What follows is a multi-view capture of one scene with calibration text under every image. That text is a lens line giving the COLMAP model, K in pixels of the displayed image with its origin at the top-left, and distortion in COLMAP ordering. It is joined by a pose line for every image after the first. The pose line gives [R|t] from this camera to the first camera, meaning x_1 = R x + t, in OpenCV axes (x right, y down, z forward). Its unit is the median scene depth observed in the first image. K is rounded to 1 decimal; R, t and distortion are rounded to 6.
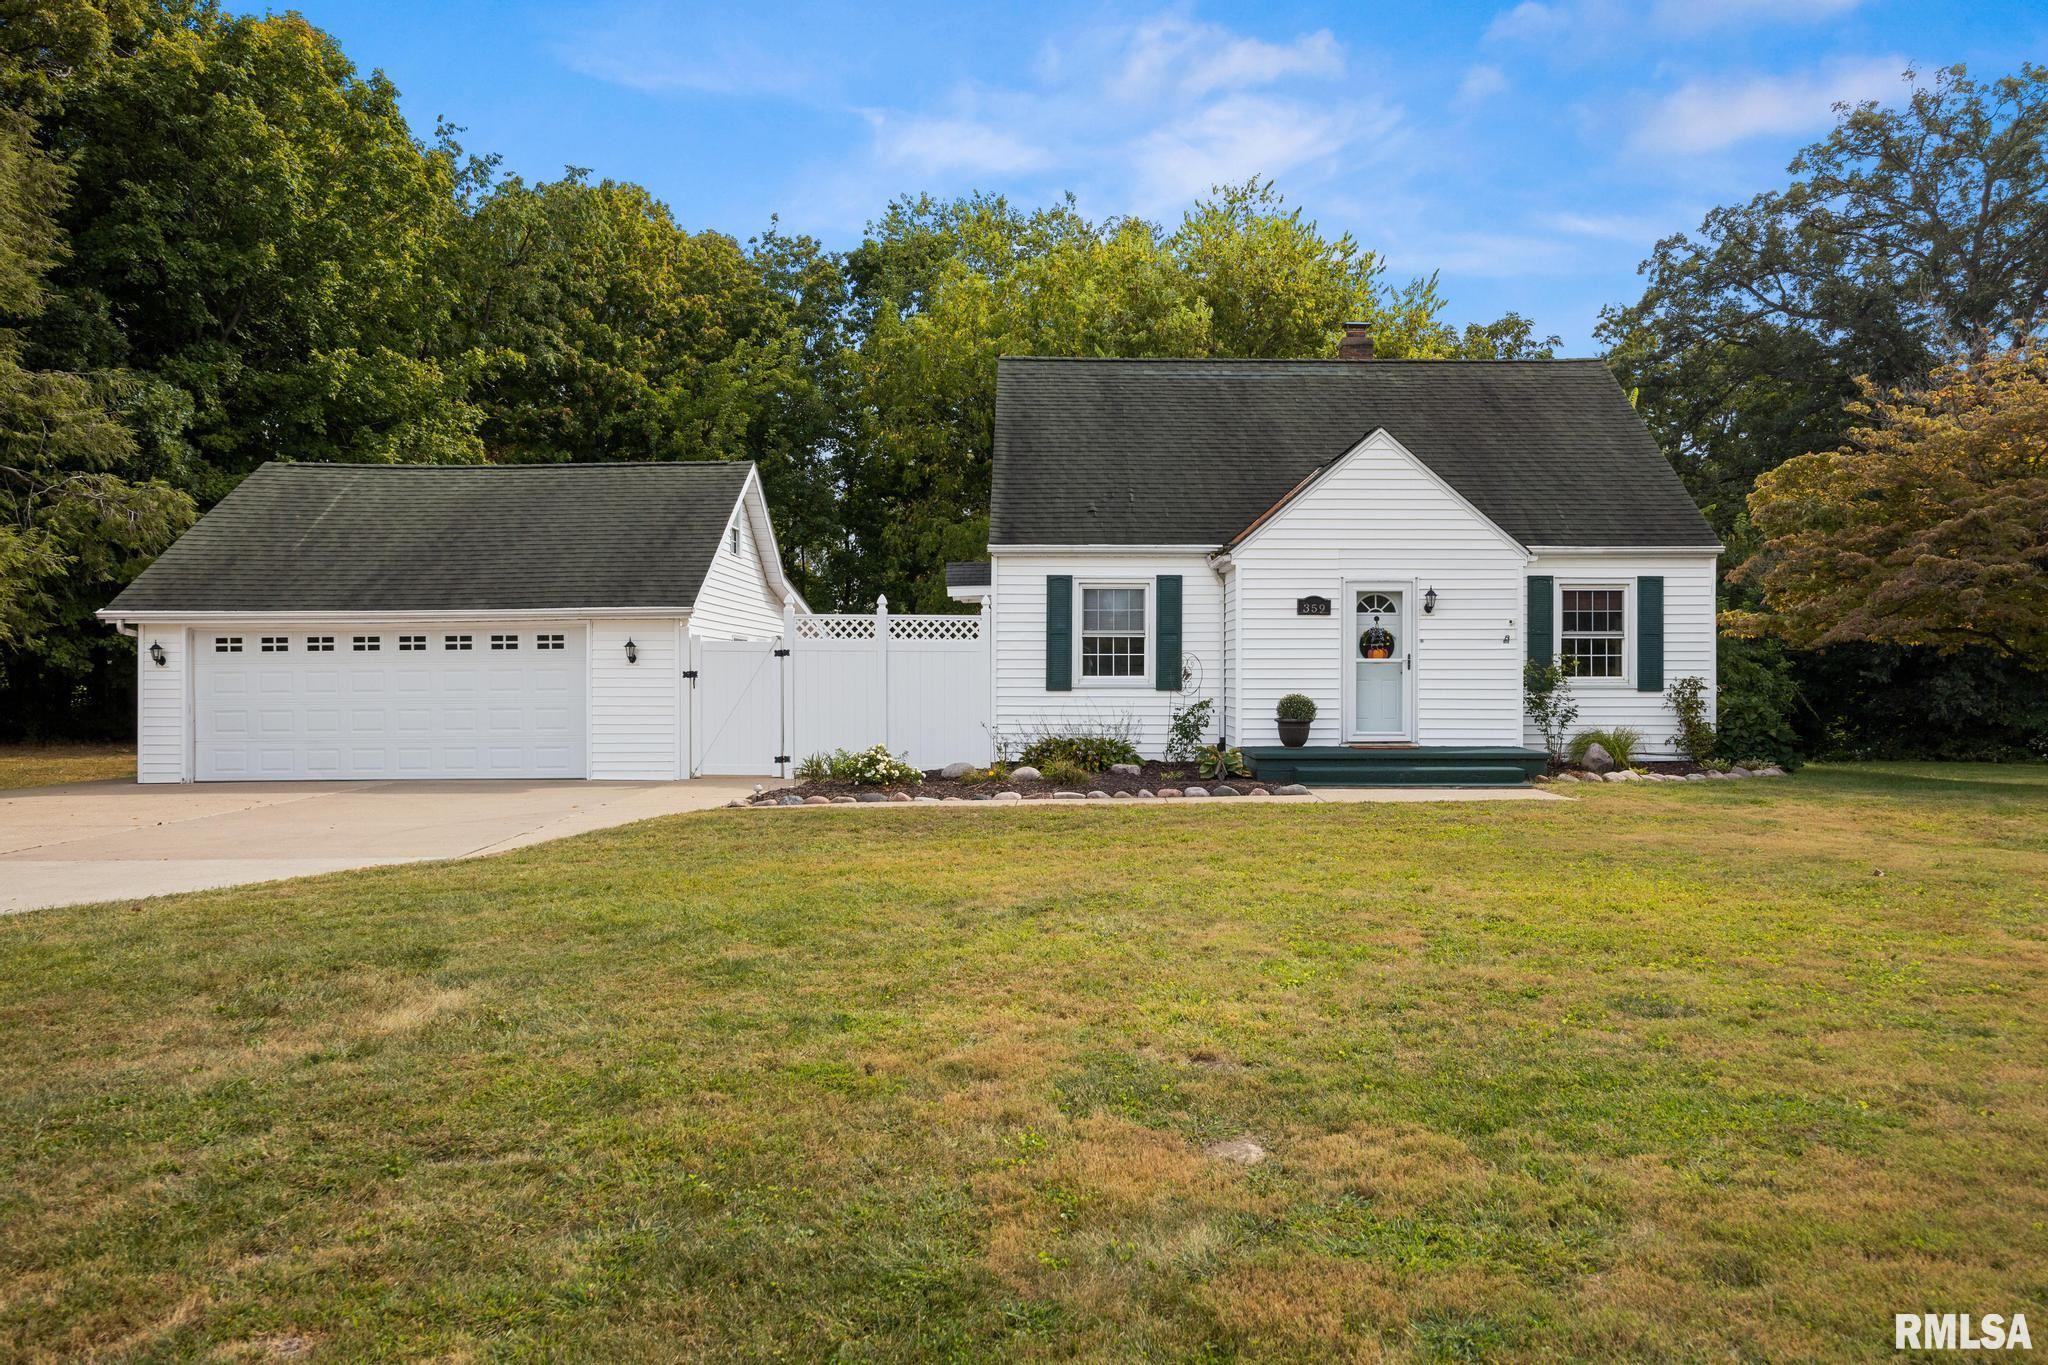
lens RADIAL K [[1480.8, 0, 1025.2], [0, 1480.8, 684.4], [0, 0, 1]] dist [-0.000304, 0.000018]
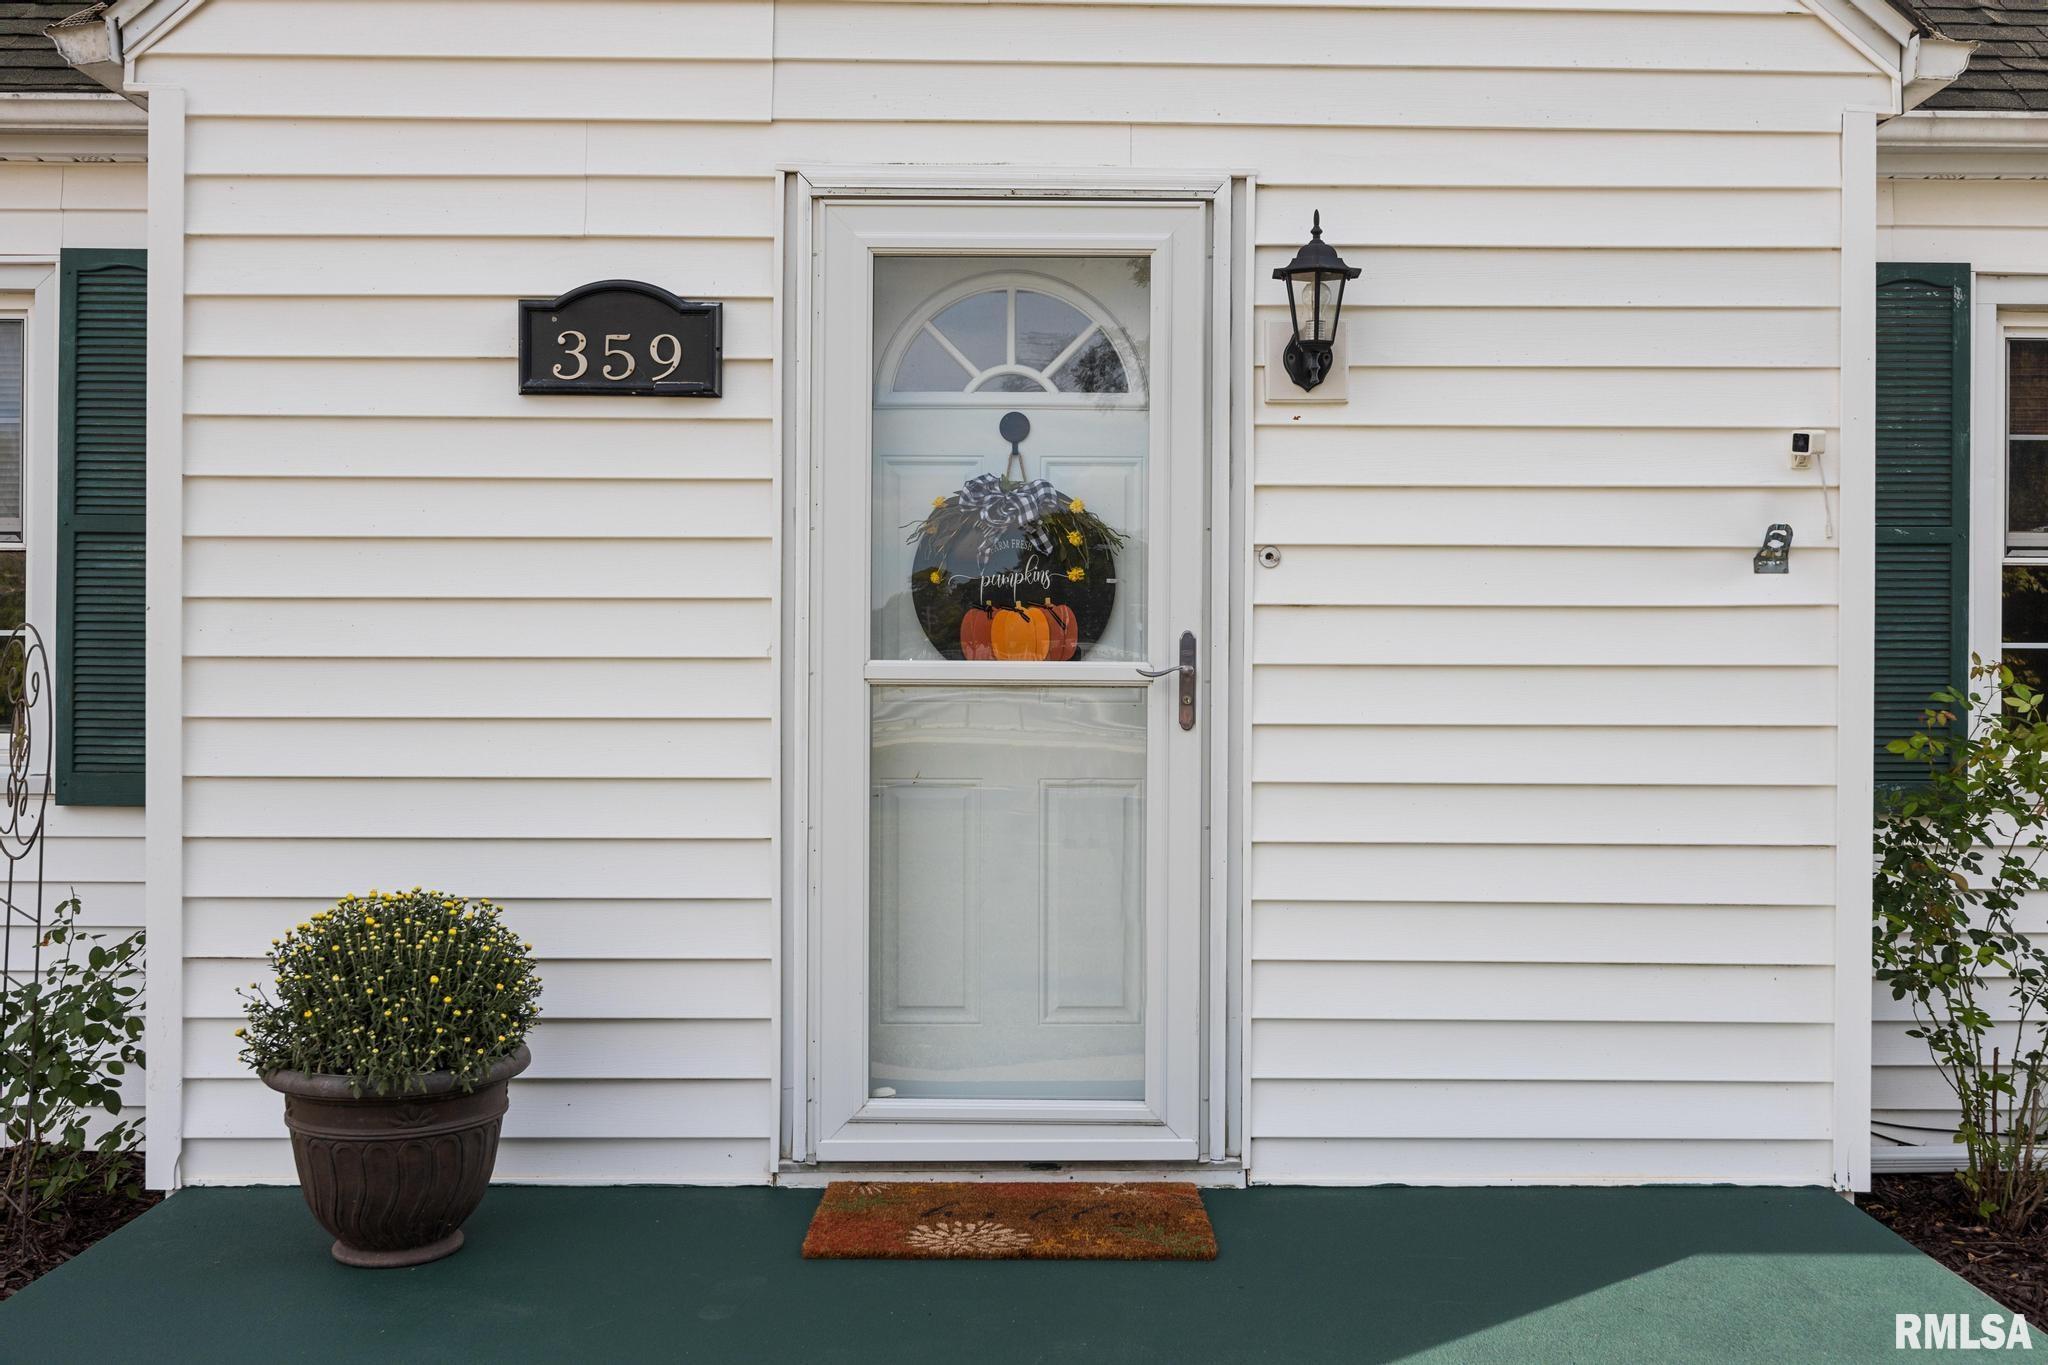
lens RADIAL K [[2057.3, 0, 1023.1], [0, 2057.3, 679.1], [0, 0, 1]] dist [-0.013124, 0.000000]
pose [[0.999976, 0.003627, -0.005978, 0.241582], [-0.003616, 0.999992, 0.001872, -0.015749], [0.005984, -0.001850, 0.999980, 0.767899]]
